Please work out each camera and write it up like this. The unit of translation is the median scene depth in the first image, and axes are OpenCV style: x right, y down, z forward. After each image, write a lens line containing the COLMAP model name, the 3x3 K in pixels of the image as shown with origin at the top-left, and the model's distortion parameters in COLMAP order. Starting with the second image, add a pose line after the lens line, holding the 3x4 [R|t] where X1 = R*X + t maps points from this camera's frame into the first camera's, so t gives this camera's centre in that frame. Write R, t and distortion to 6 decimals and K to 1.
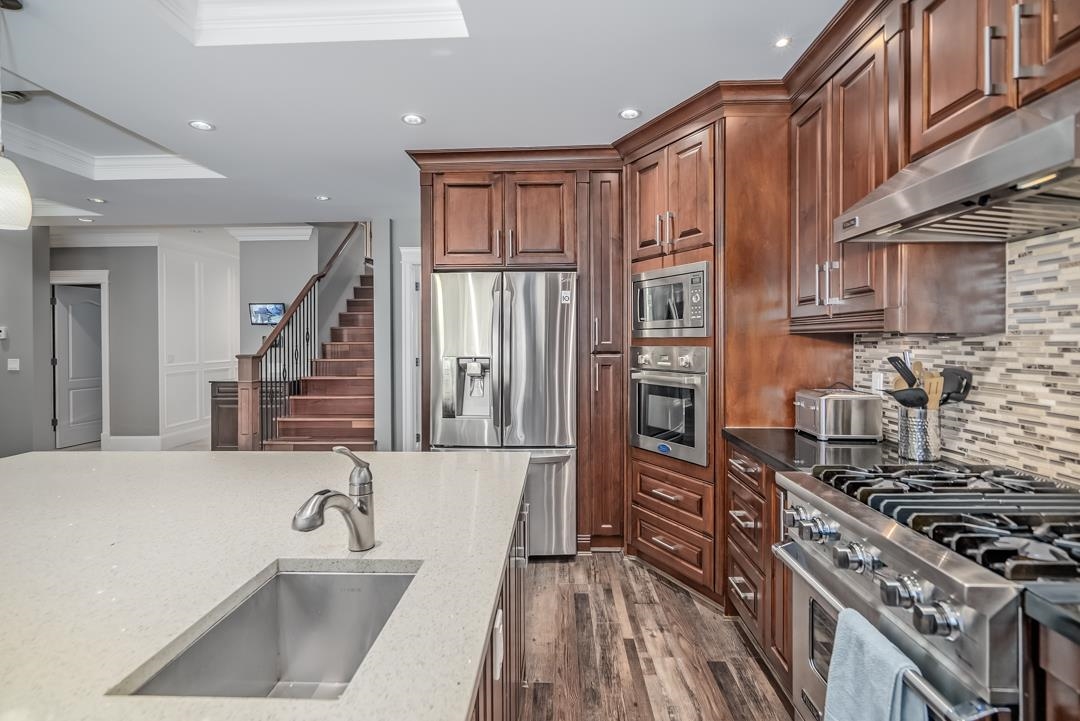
lens RADIAL K [[510.0, 0, 536.4], [0, 510.0, 329.8], [0, 0, 1]] dist [0.000796, -0.000053]
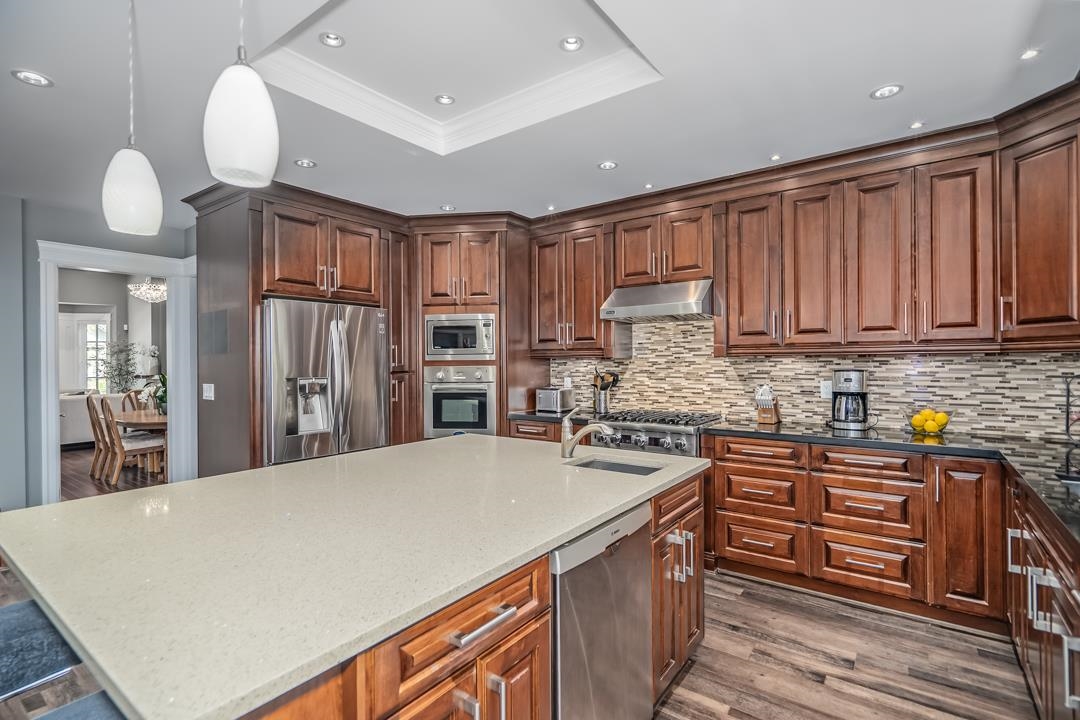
lens RADIAL K [[505.1, 0, 531.1], [0, 505.1, 344.8], [0, 0, 1]] dist [-0.000563, 0.000043]
pose [[0.564548, 0.027183, 0.824953, -1.011346], [-0.009977, 0.999609, -0.026110, 0.006620], [-0.825340, 0.006510, 0.564598, -0.017564]]
